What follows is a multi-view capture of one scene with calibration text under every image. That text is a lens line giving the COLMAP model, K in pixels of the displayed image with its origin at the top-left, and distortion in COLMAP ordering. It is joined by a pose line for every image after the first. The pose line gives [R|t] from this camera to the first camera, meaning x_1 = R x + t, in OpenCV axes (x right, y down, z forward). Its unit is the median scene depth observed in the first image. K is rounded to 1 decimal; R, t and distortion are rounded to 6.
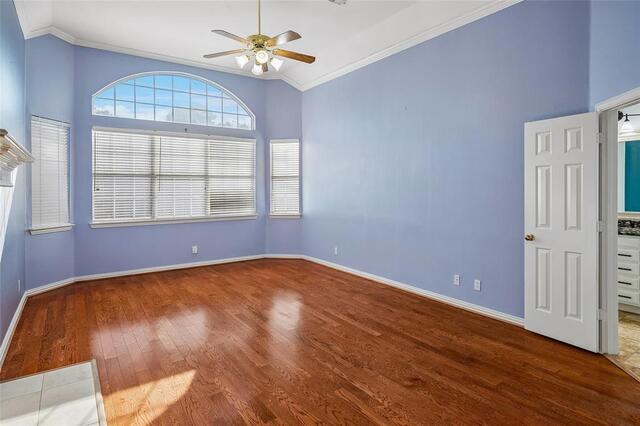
lens RADIAL K [[358.5, 0, 320.1], [0, 358.5, 193.0], [0, 0, 1]] dist [-0.000478, -0.000538]
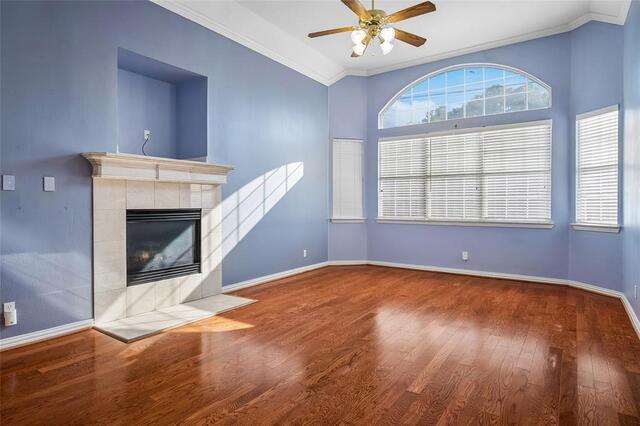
lens RADIAL K [[370.2, 0, 321.0], [0, 370.2, 205.3], [0, 0, 1]] dist [0.004363, -0.000769]
pose [[0.352107, 0.012512, -0.935876, 0.440639], [-0.009551, 0.999907, 0.009774, 0.027426], [0.935911, 0.005497, 0.352193, 0.352824]]
